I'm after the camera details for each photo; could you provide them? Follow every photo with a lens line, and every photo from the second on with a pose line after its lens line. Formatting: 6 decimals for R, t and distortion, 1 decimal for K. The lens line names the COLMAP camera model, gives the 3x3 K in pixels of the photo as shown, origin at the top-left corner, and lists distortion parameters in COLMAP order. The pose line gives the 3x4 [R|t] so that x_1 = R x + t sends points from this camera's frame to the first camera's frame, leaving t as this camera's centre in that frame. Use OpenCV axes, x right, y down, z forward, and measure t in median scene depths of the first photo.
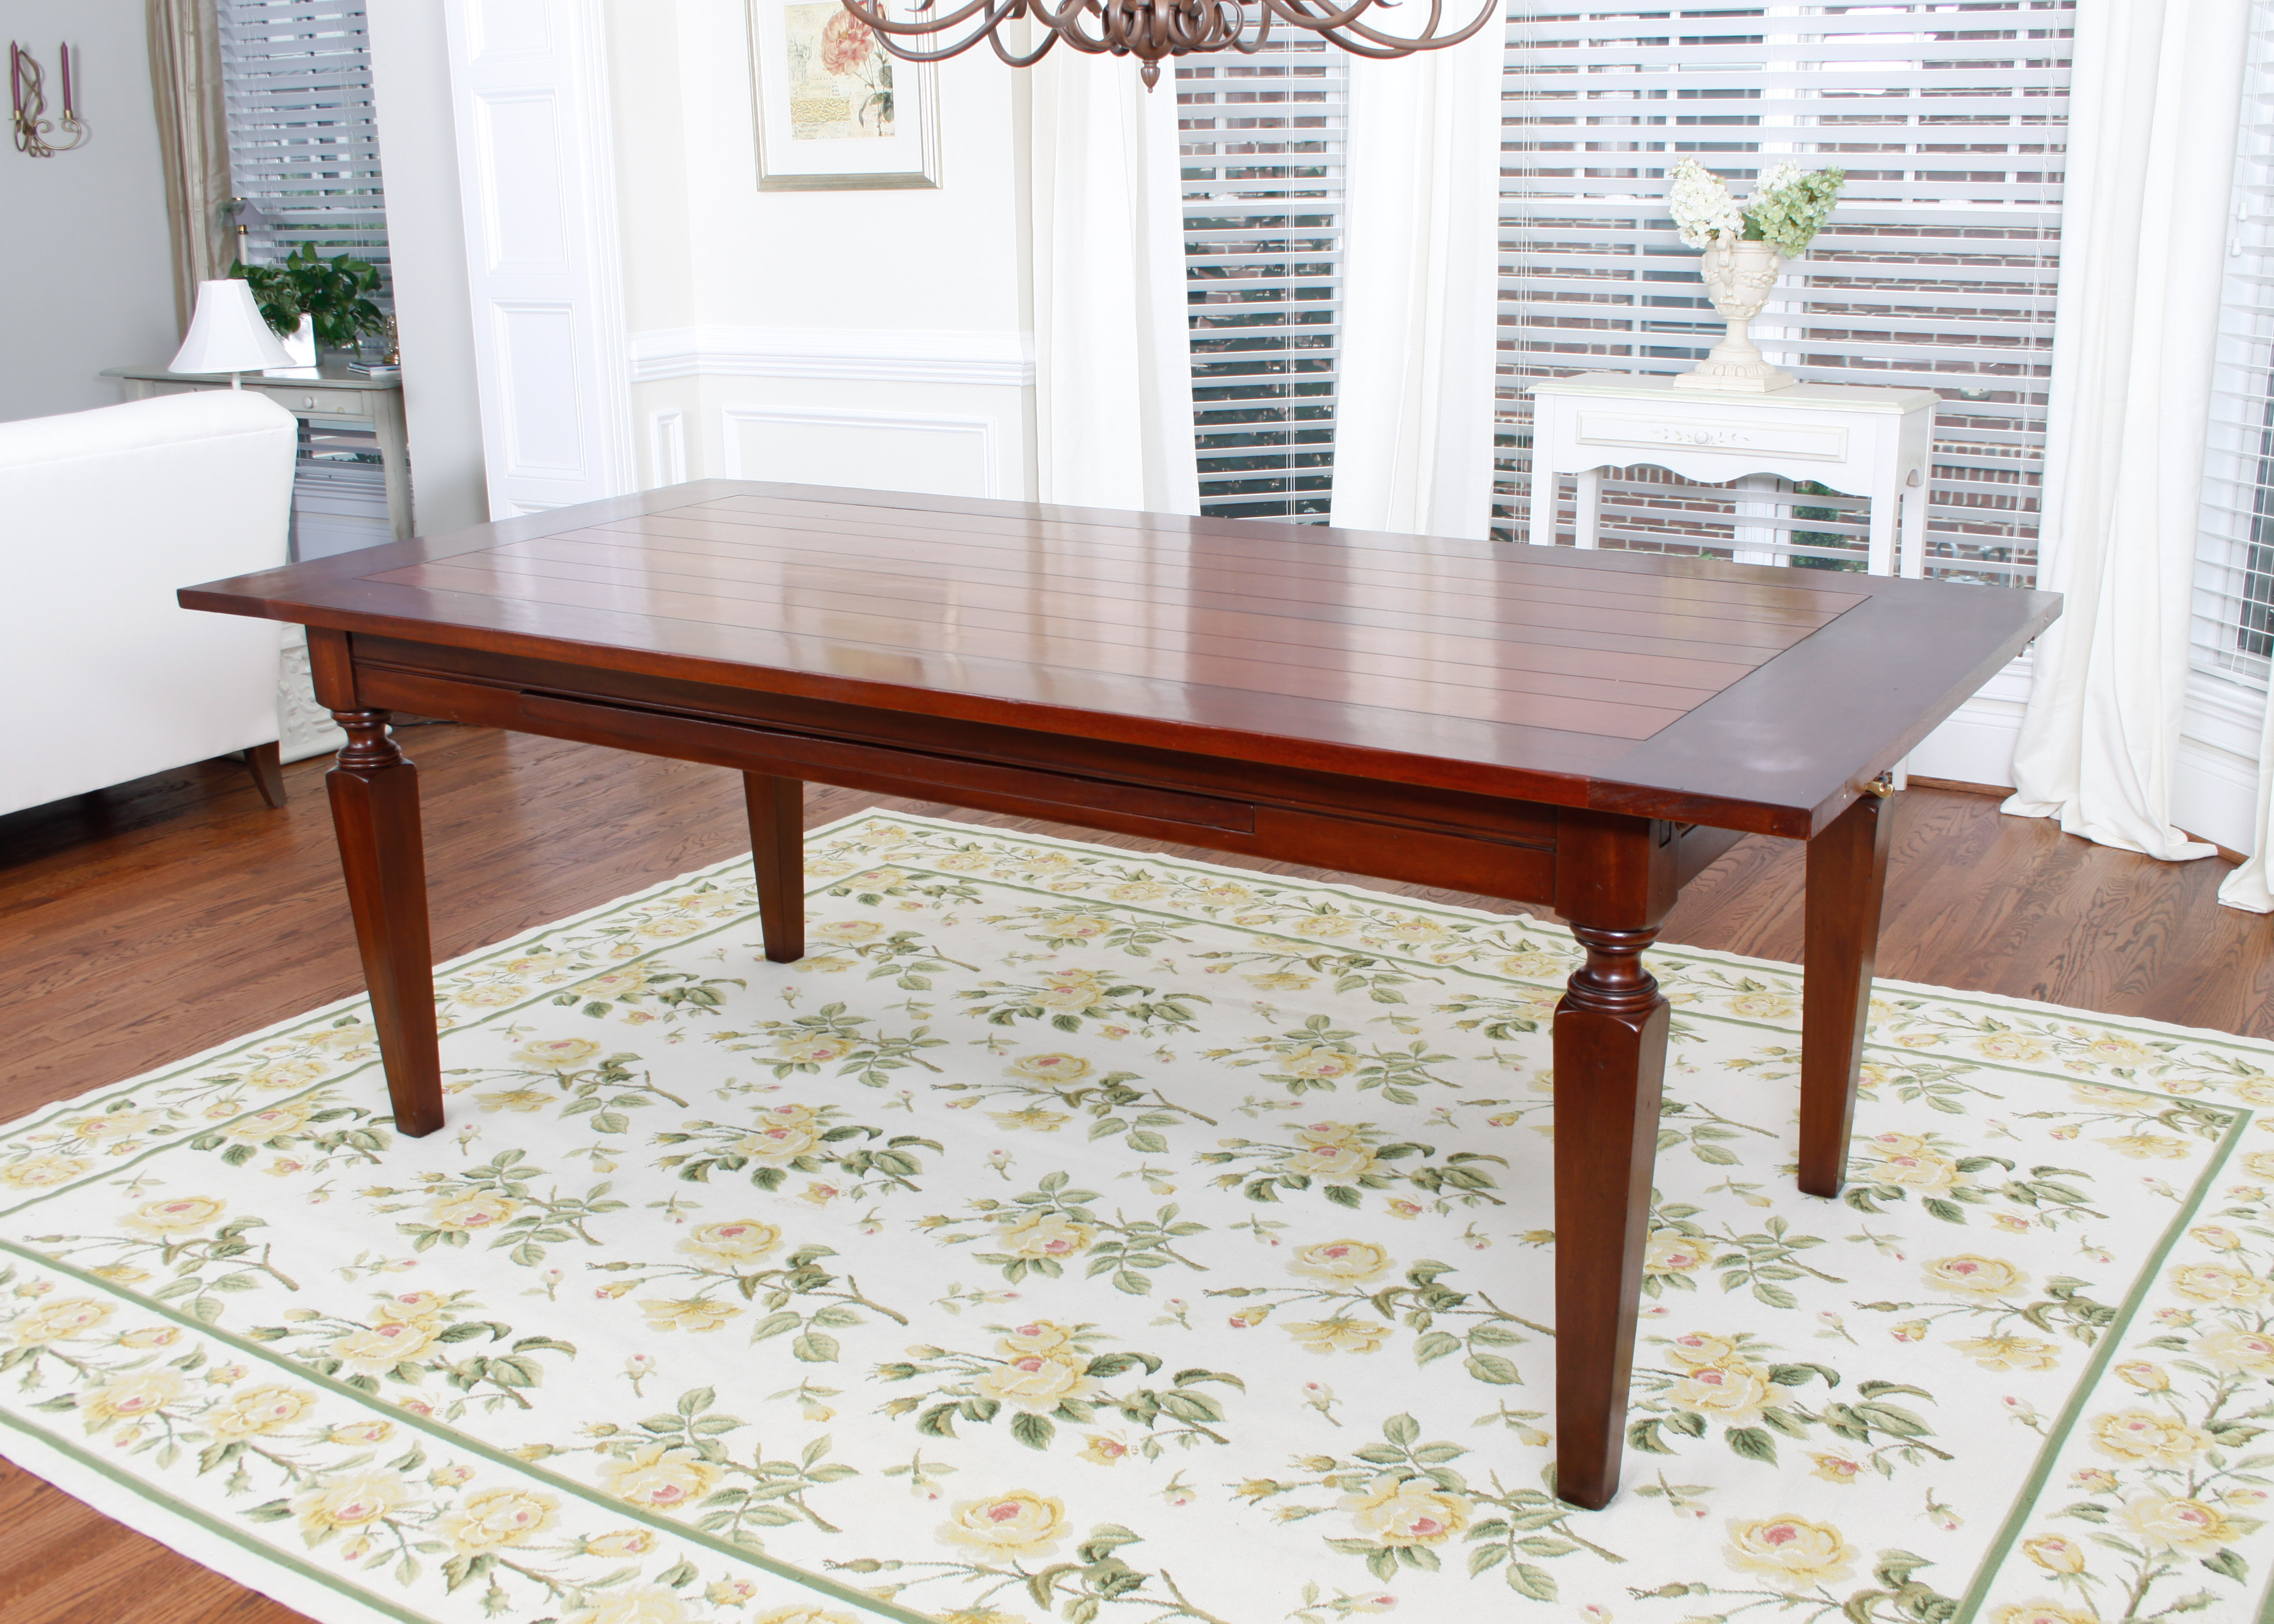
lens RADIAL K [[2266.0, 0, 1137.0], [0, 2266.0, 812.0], [0, 0, 1]] dist [-0.133813, 0.116880]
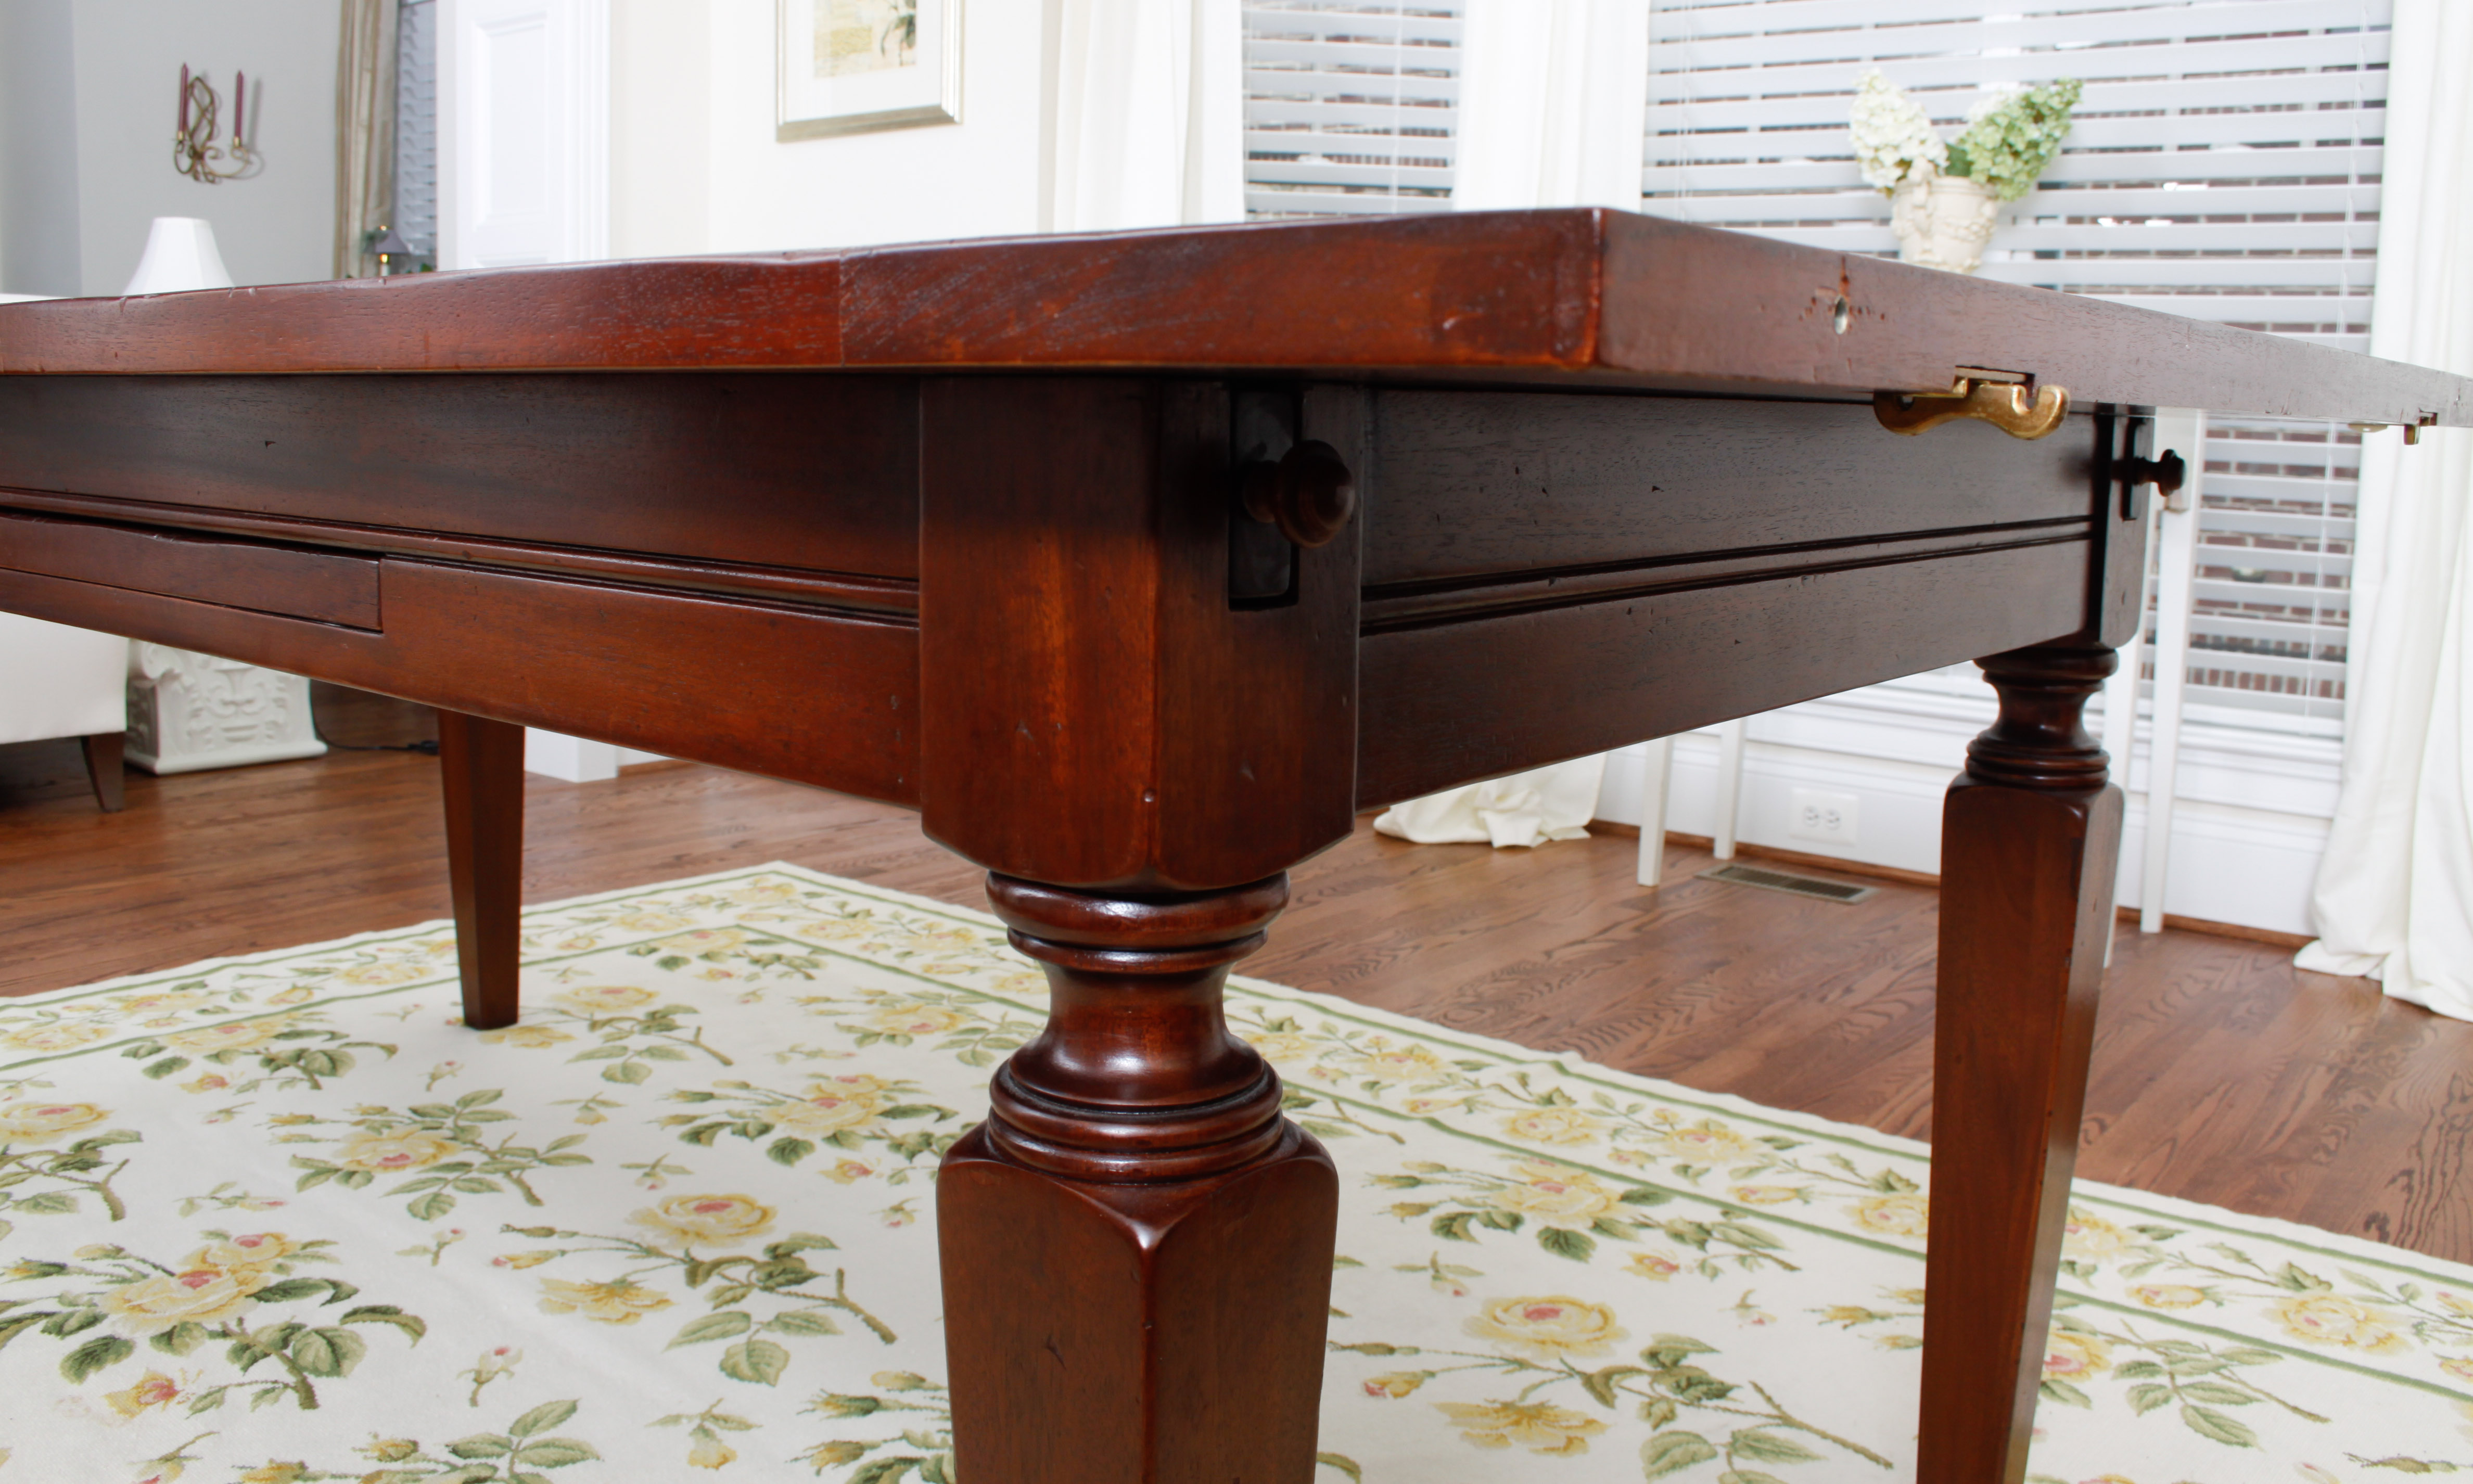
lens RADIAL K [[2046.1, 0, 1263.6], [0, 2046.1, 673.2], [0, 0, 1]] dist [-0.146065, 0.117155]
pose [[0.993227, 0.059462, -0.099820, 0.142290], [-0.074342, 0.985475, -0.152682, 0.034868], [0.089291, 0.159069, 0.983221, 0.402861]]
